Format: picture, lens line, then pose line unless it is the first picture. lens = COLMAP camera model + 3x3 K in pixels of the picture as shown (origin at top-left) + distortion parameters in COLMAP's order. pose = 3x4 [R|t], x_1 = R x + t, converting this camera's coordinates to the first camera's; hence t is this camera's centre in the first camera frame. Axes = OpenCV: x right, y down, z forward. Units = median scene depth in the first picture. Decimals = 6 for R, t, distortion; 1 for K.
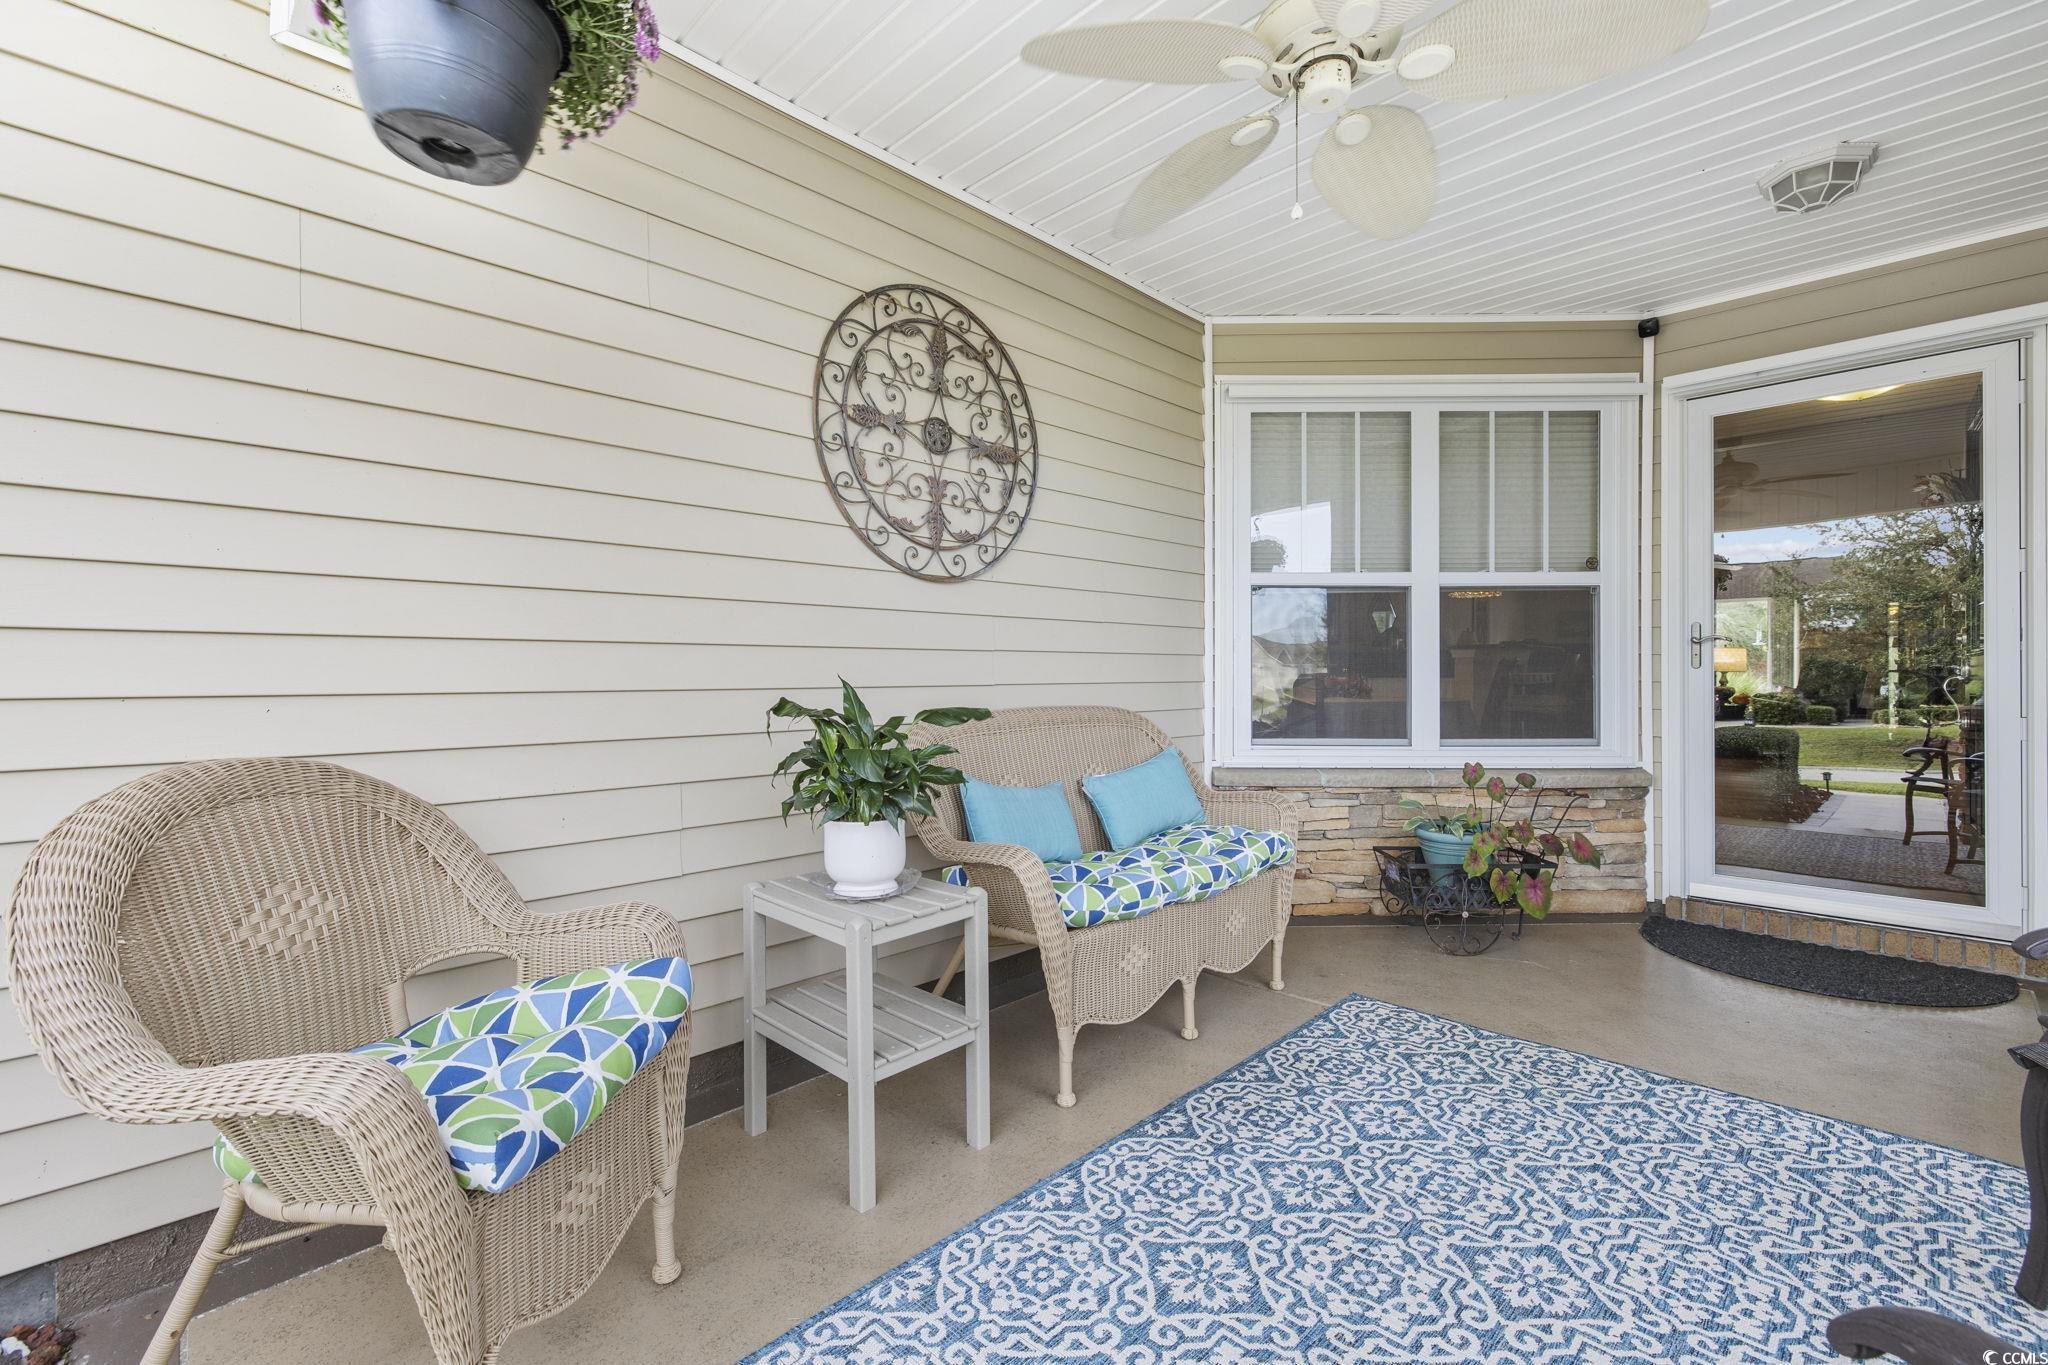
lens RADIAL K [[886.9, 0, 1011.2], [0, 886.9, 680.3], [0, 0, 1]] dist [0.004964, 0.000111]
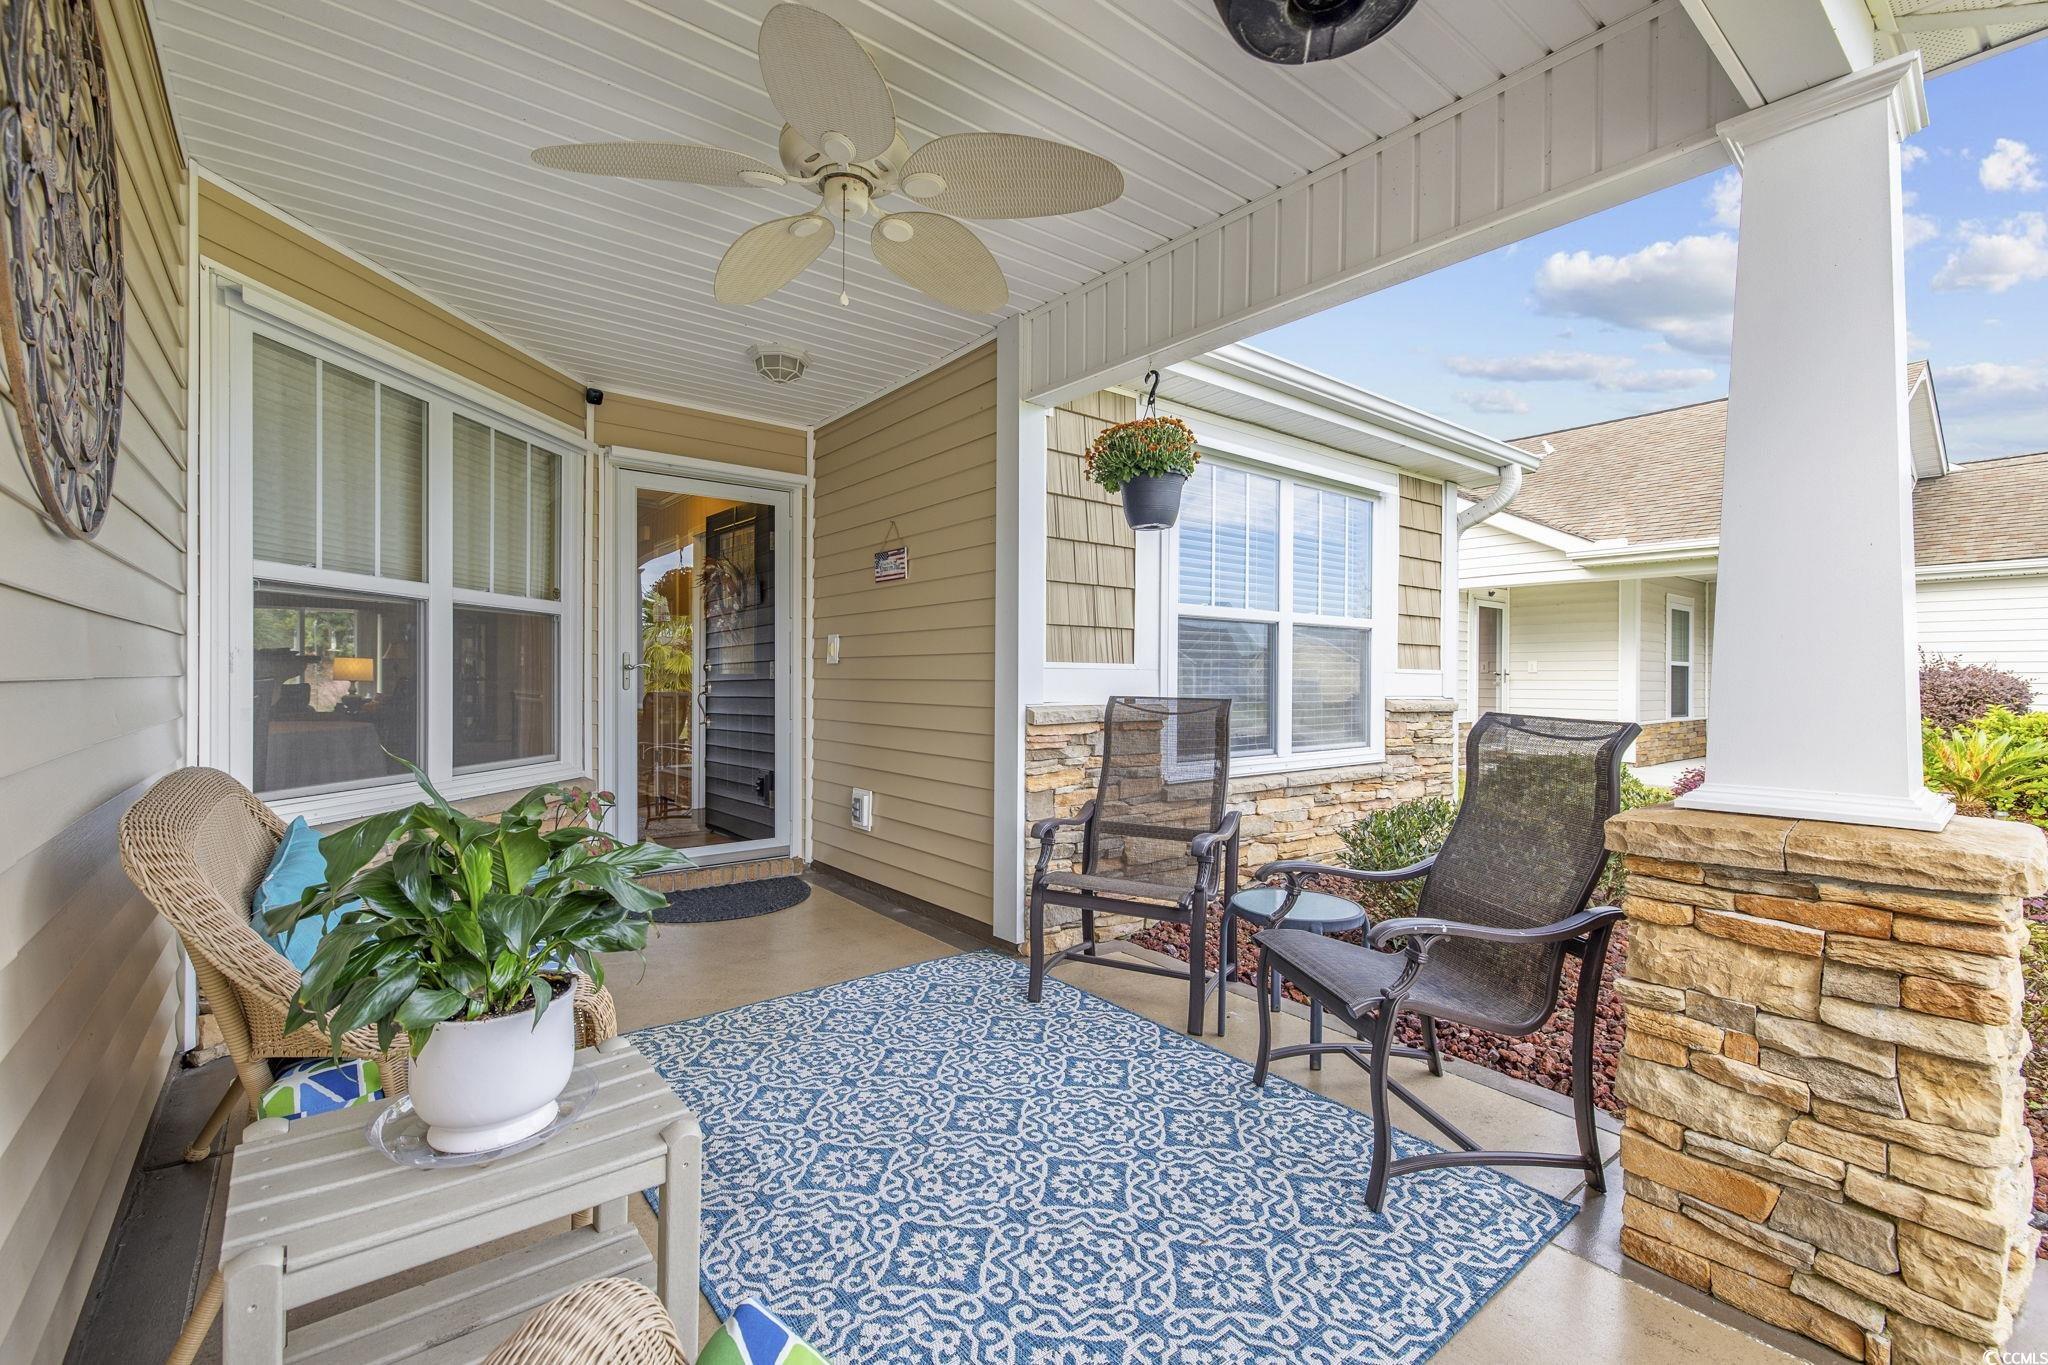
lens RADIAL K [[886.9, 0, 1012.2], [0, 886.9, 681.7], [0, 0, 1]] dist [0.004964, 0.000111]
pose [[0.107675, -0.002691, 0.994183, -0.380588], [0.001663, 0.999995, 0.002527, -0.025760], [-0.994185, 0.001381, 0.107679, 0.333953]]
